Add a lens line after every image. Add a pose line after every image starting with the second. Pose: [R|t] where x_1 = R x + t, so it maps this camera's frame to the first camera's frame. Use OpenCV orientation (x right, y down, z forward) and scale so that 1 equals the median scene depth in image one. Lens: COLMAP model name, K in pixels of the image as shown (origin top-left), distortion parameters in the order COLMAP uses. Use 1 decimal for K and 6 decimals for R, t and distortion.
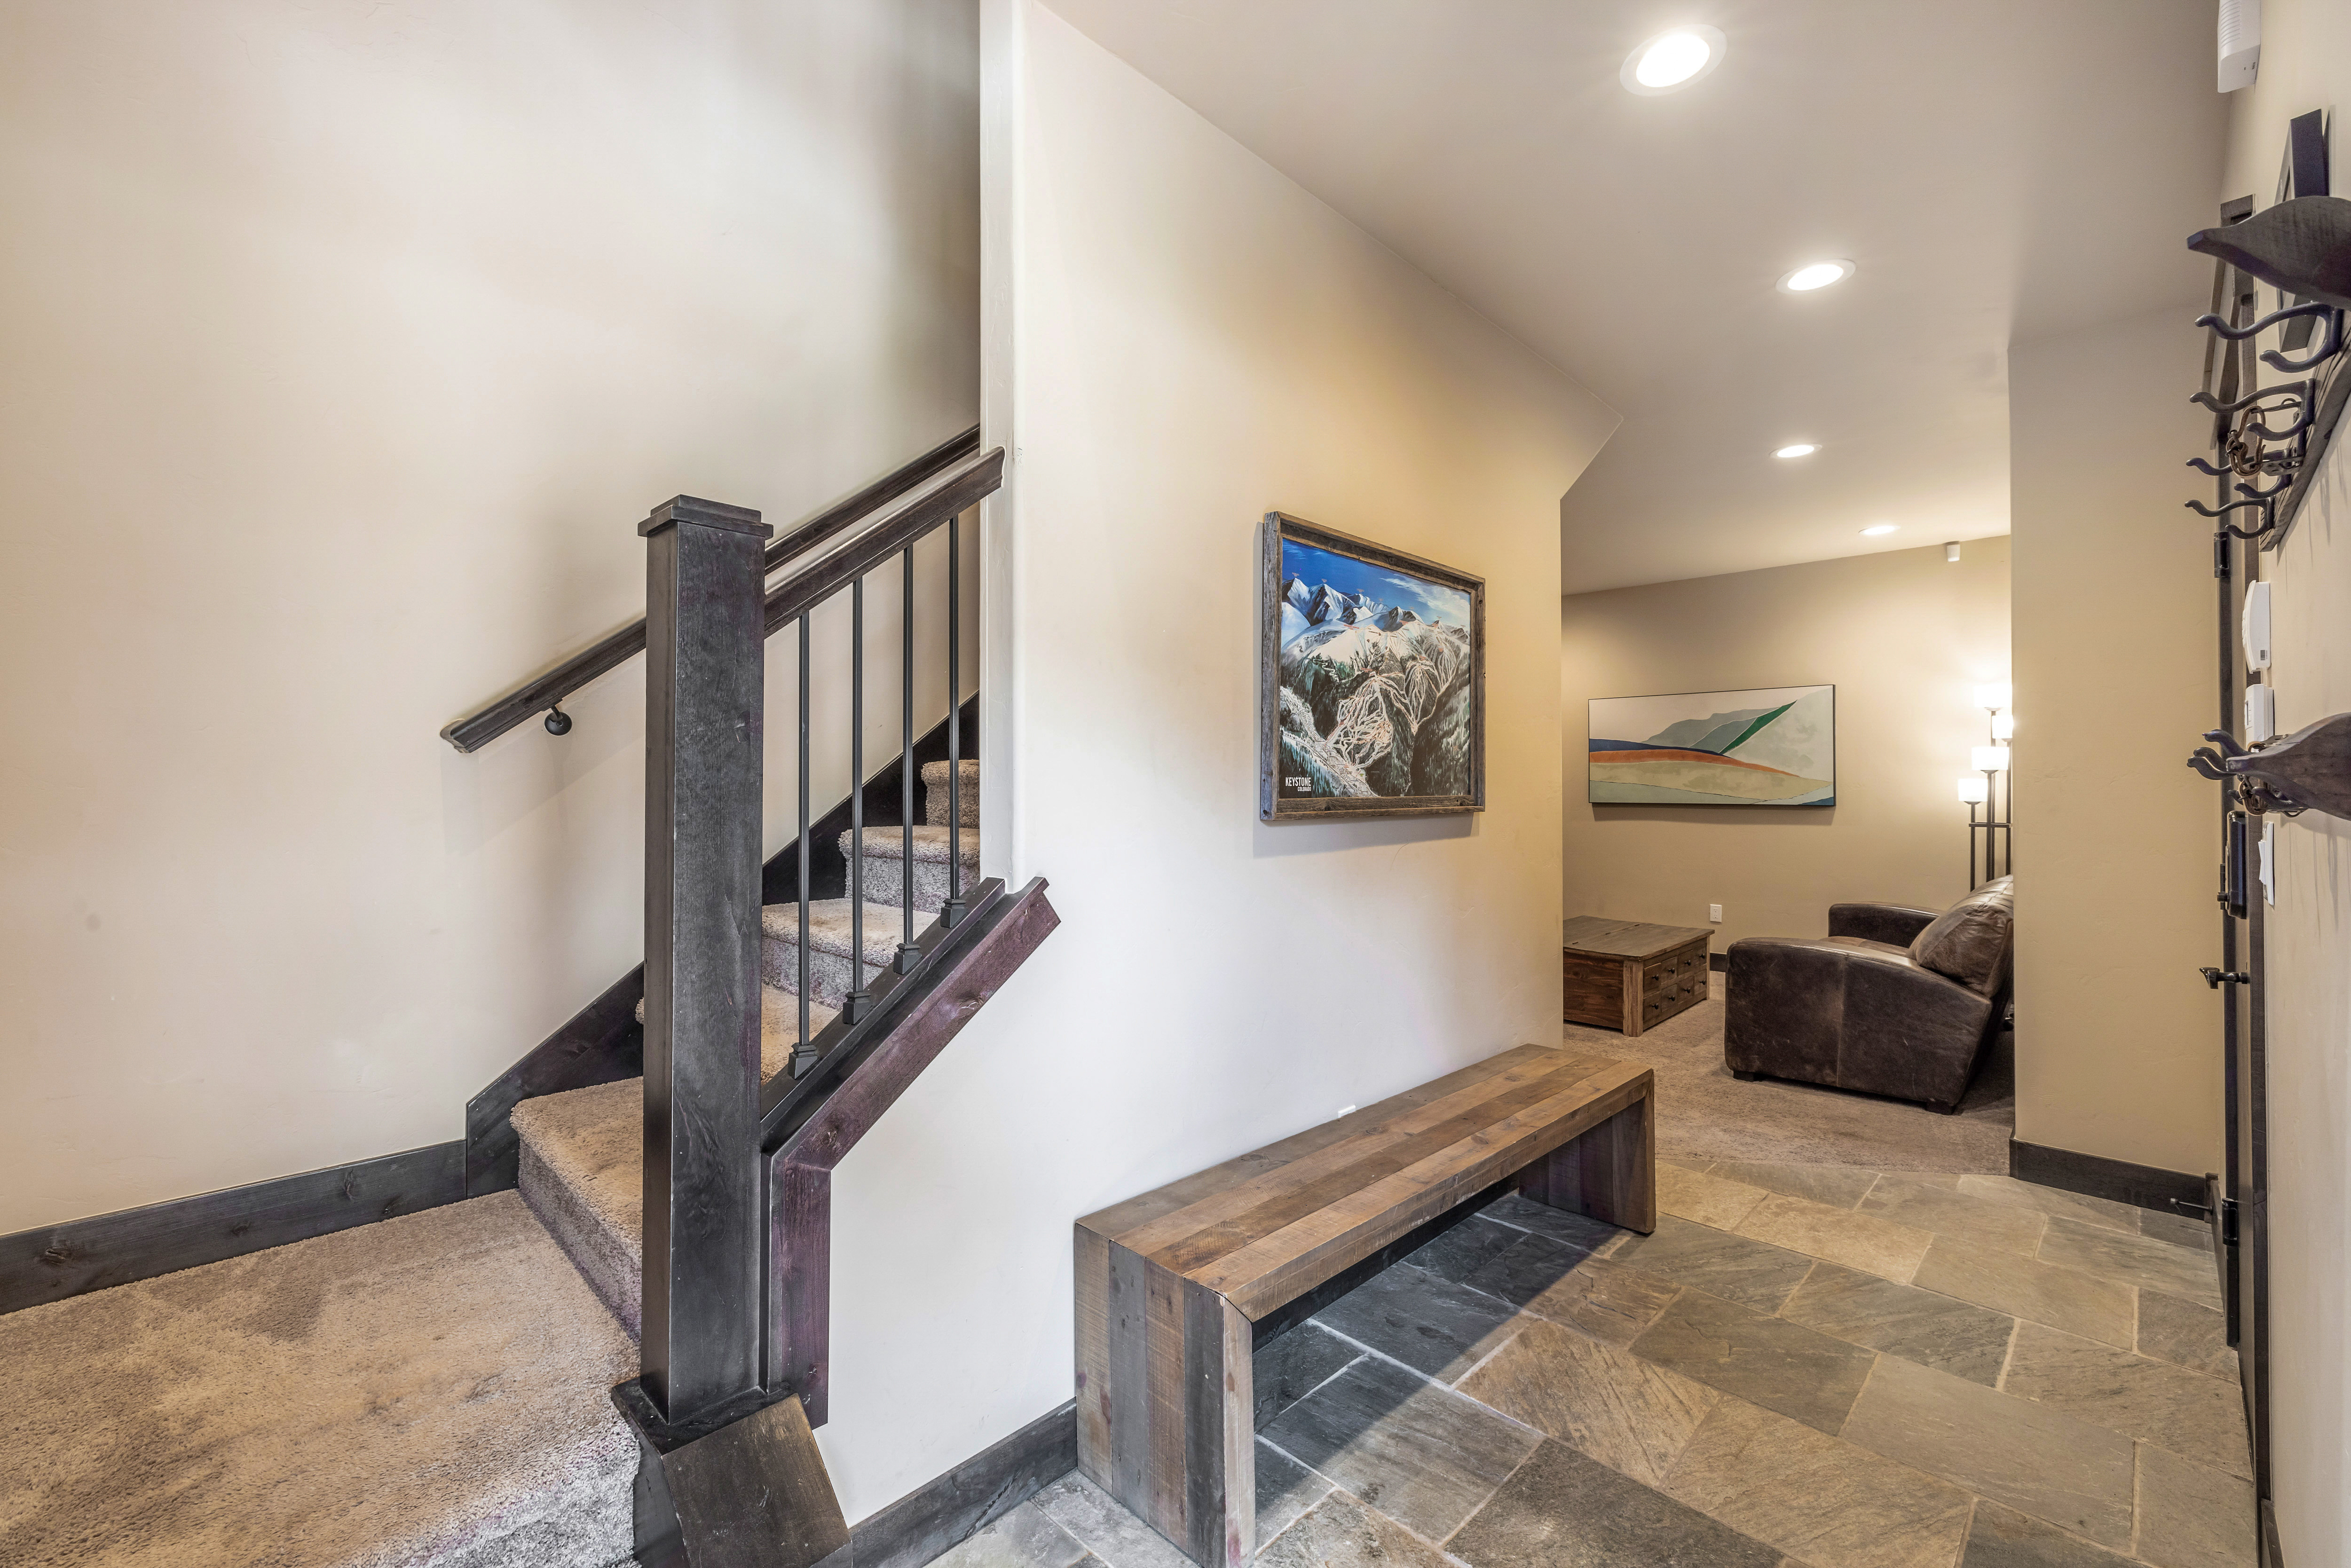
lens RADIAL K [[963.1, 0, 1168.1], [0, 963.1, 781.9], [0, 0, 1]] dist [0.004066, 0.000391]
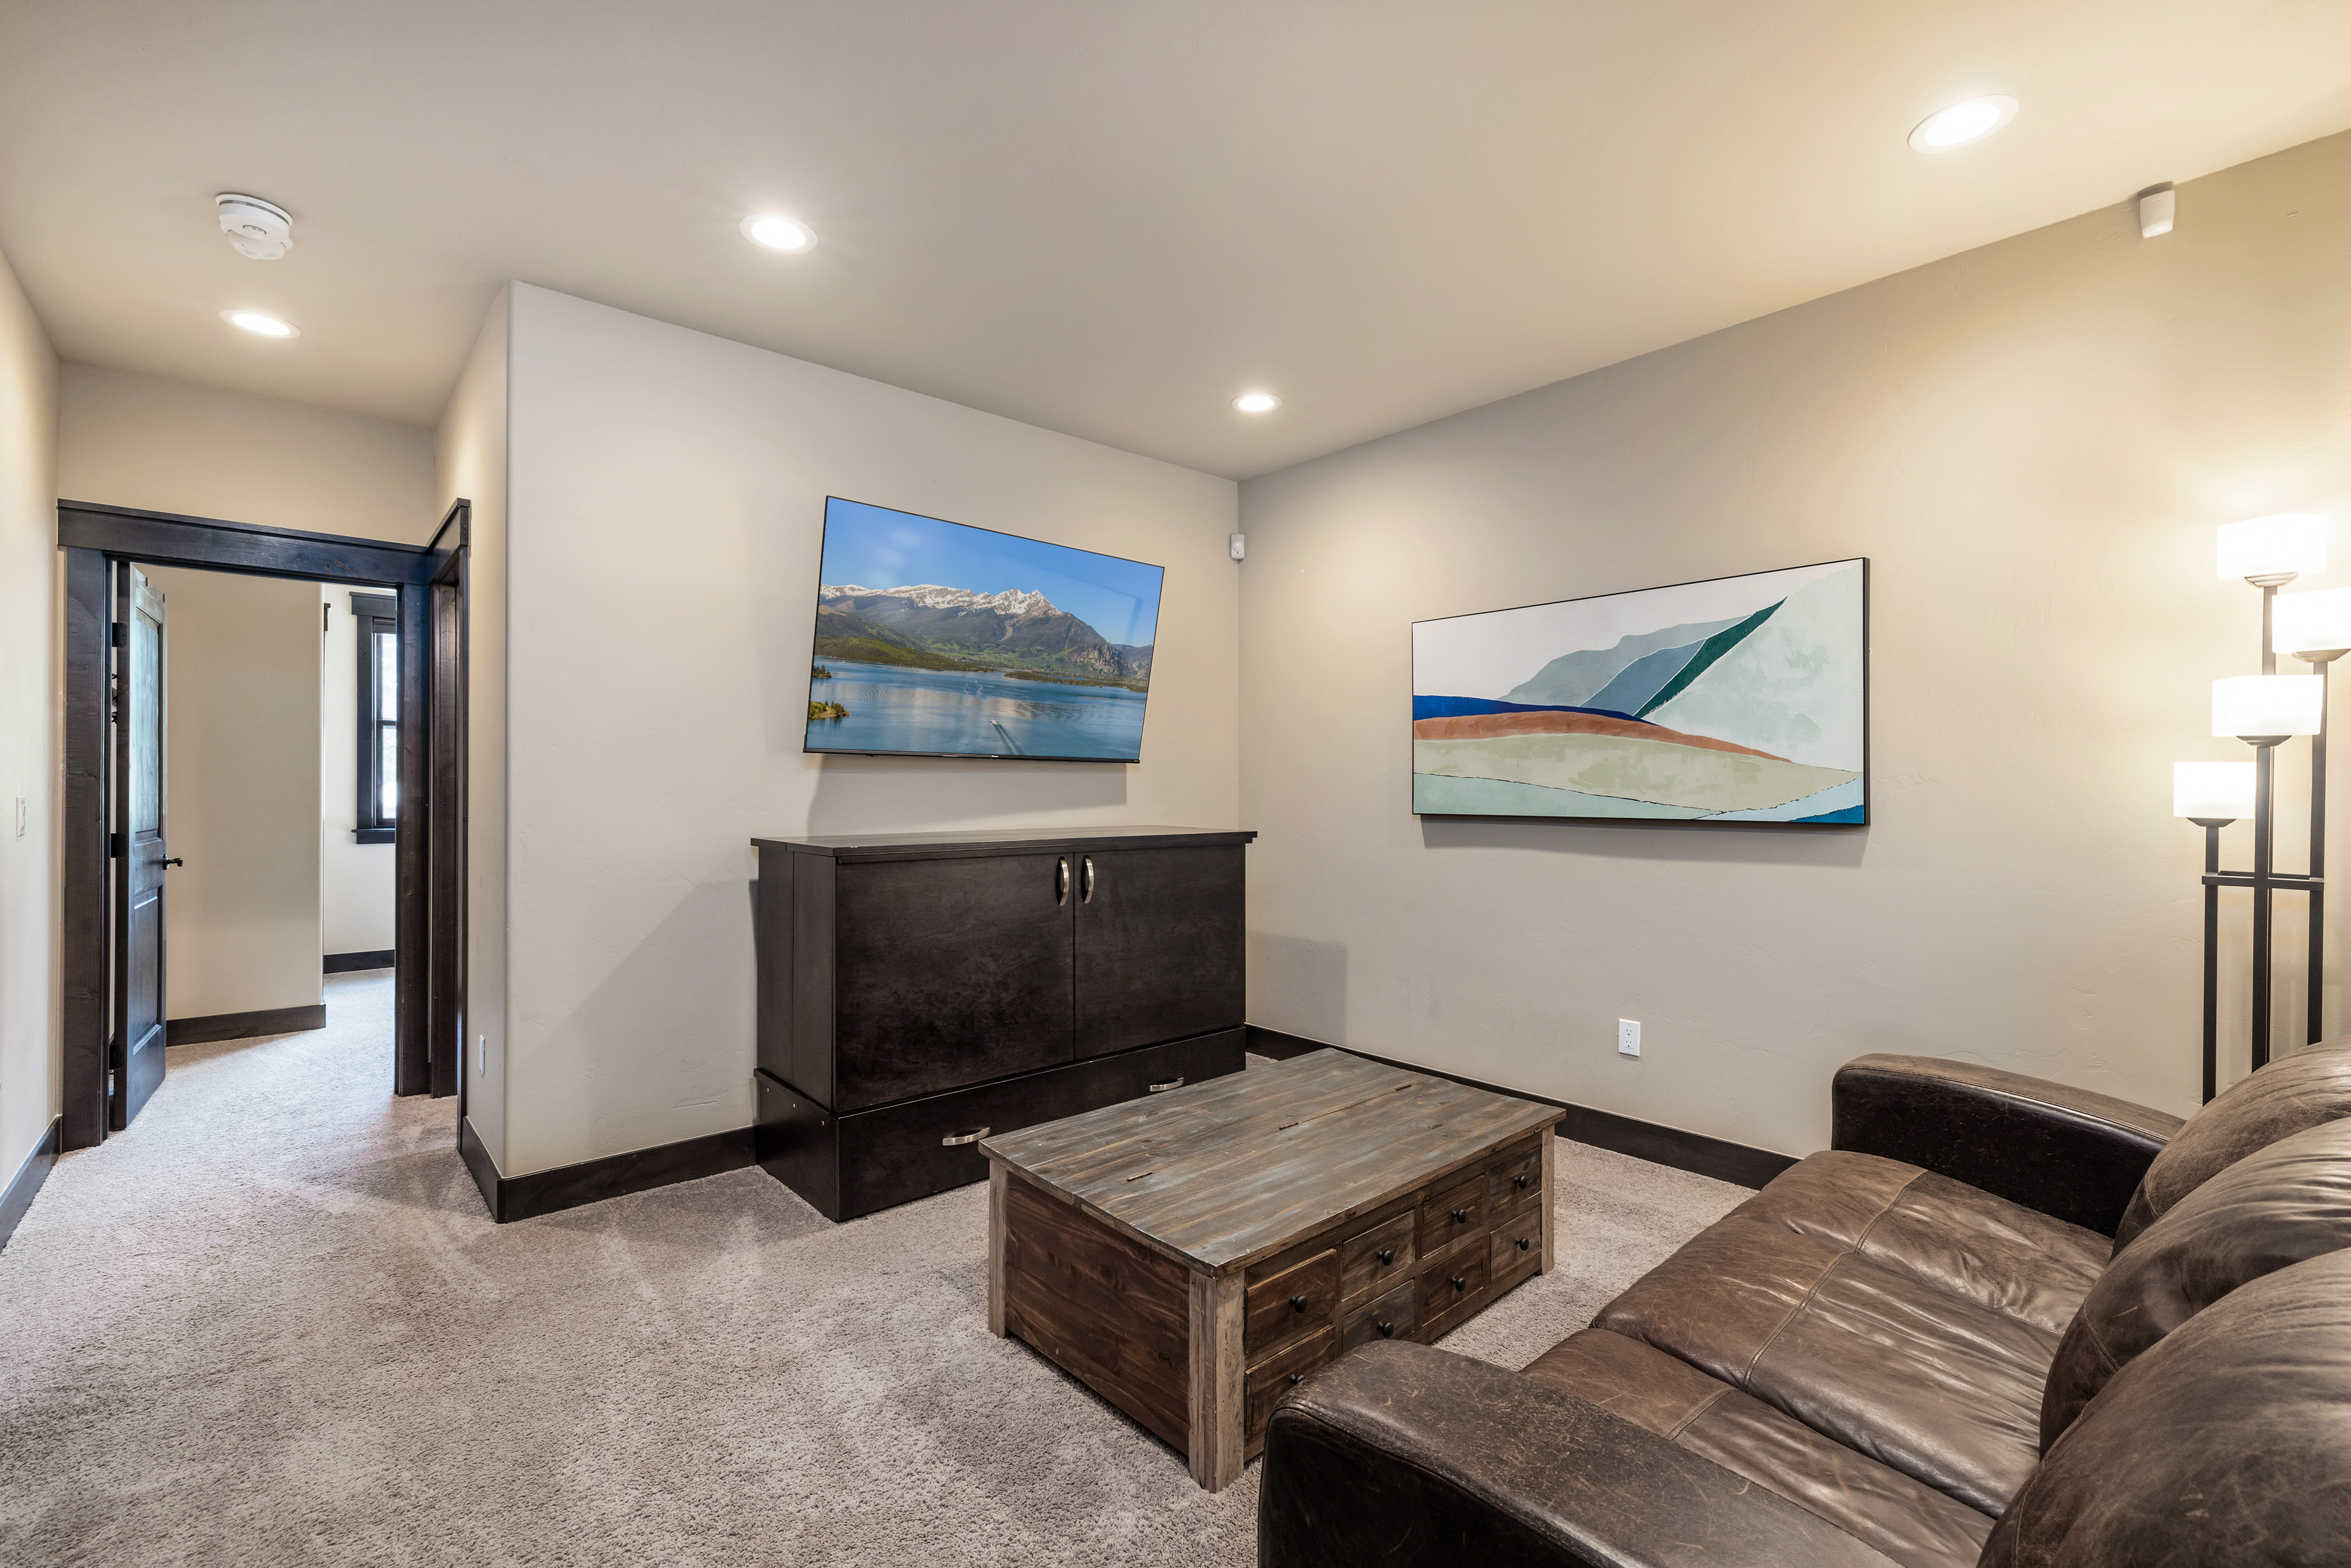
lens RADIAL K [[963.1, 0, 1183.9], [0, 963.1, 787.7], [0, 0, 1]] dist [0.004066, 0.000391]
pose [[0.996561, -0.005667, -0.082667, 0.395146], [0.006376, 0.999945, 0.008311, 0.001527], [0.082615, -0.008810, 0.996543, 0.504593]]
